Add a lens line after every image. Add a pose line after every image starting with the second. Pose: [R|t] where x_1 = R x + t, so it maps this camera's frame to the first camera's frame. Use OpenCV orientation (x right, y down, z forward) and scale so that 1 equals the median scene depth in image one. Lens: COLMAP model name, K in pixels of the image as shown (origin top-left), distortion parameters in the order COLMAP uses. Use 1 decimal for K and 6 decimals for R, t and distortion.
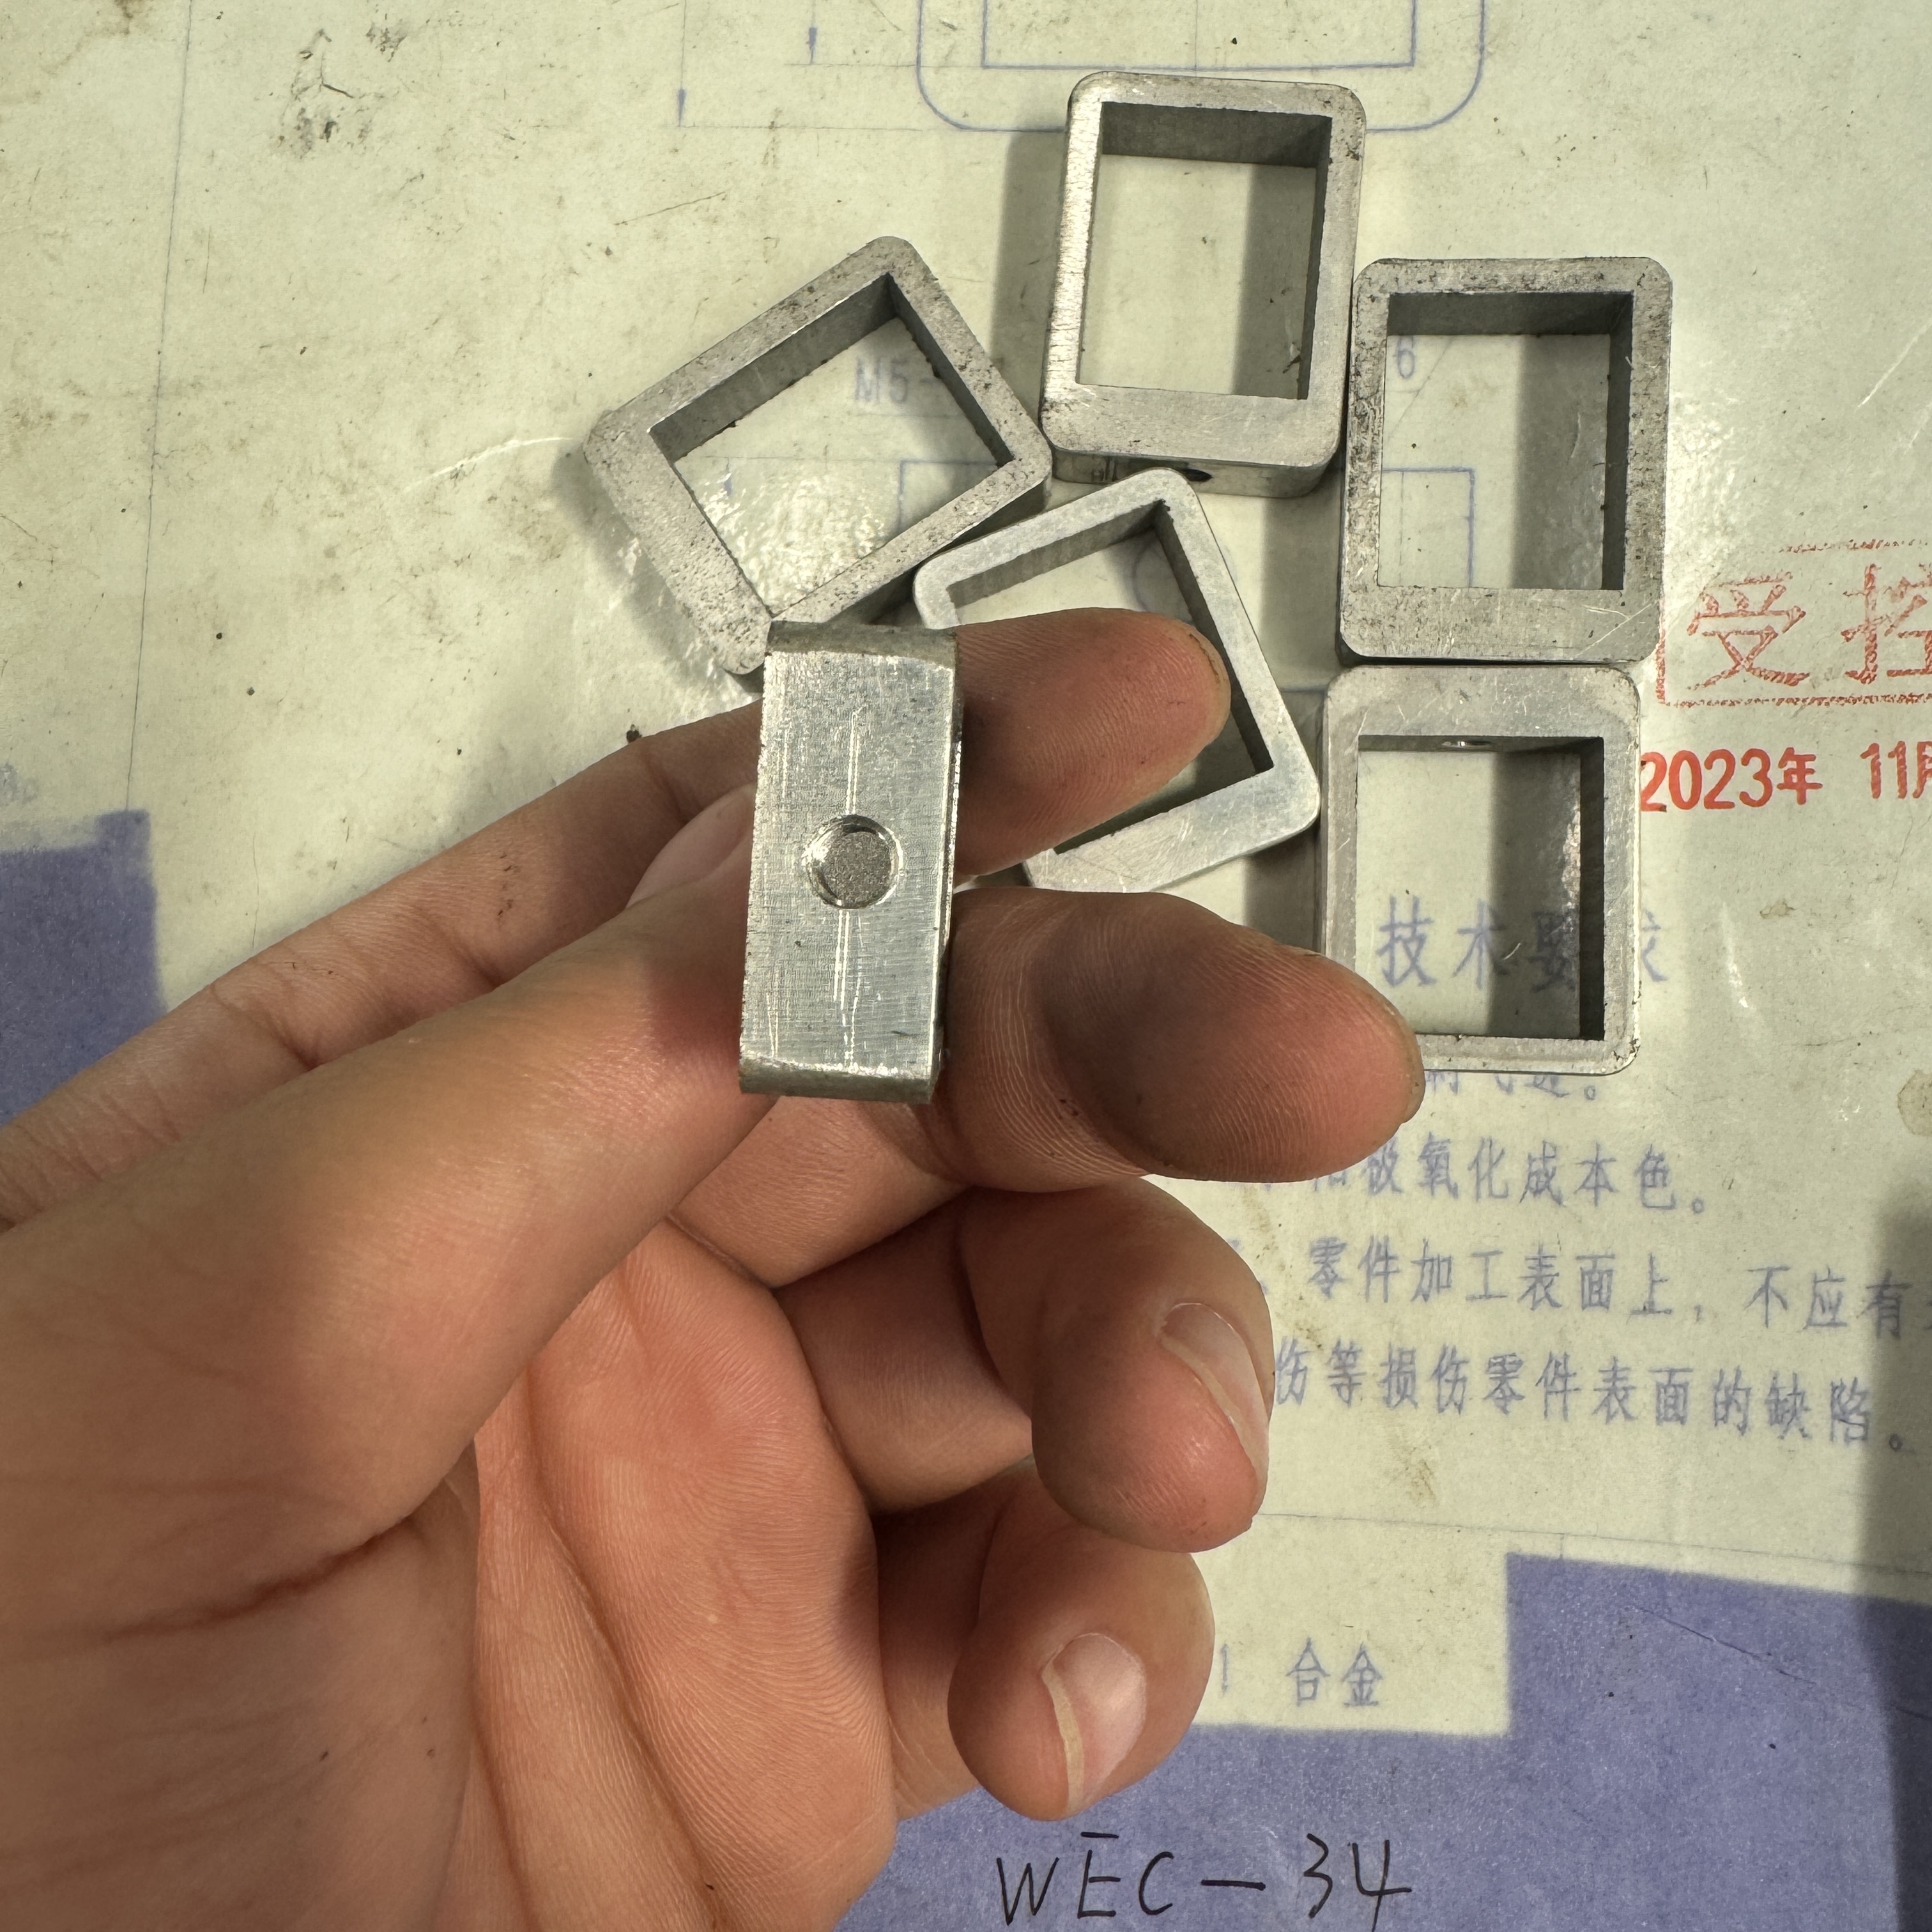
lens RADIAL K [[1885.5, 0, 985.3], [0, 1885.5, 859.2], [0, 0, 1]] dist [0.010906, -0.000059]
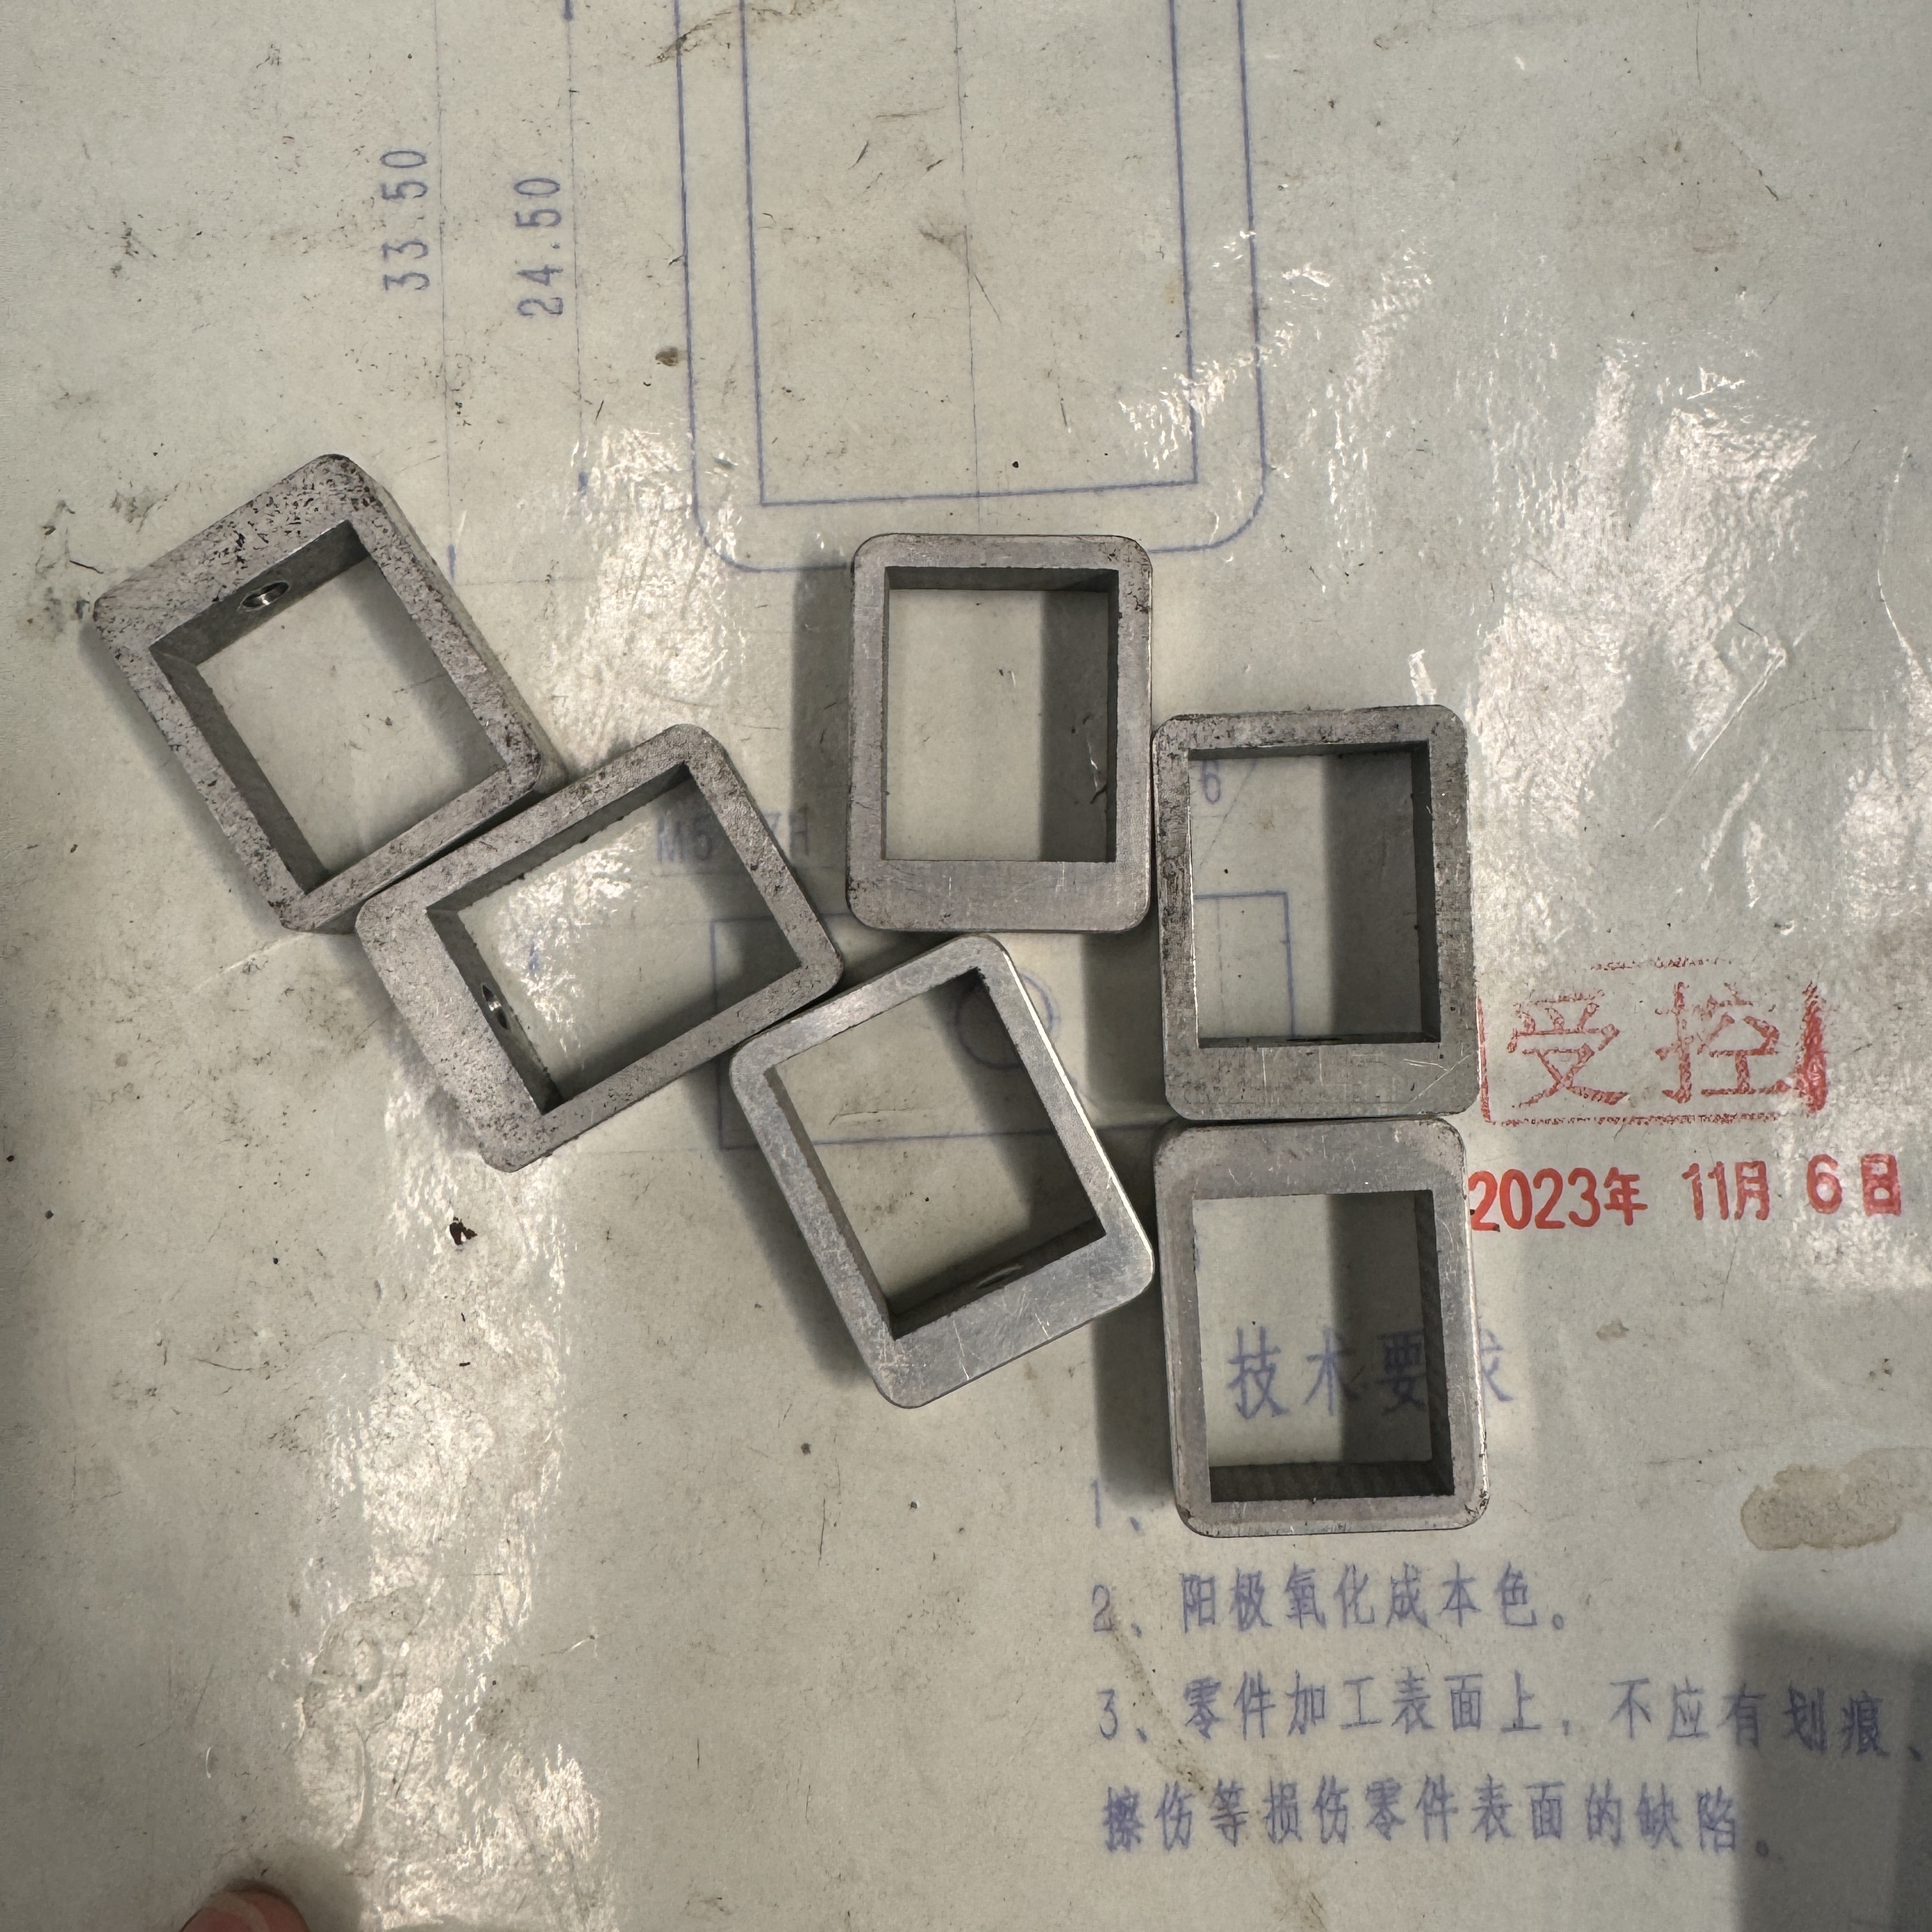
lens RADIAL K [[1885.5, 0, 985.3], [0, 1885.5, 859.2], [0, 0, 1]] dist [0.010906, -0.000059]
pose [[0.994620, -0.081399, 0.064079, 0.038851], [0.079678, 0.996399, 0.028977, -0.274336], [-0.066207, -0.023716, 0.997524, 0.016958]]
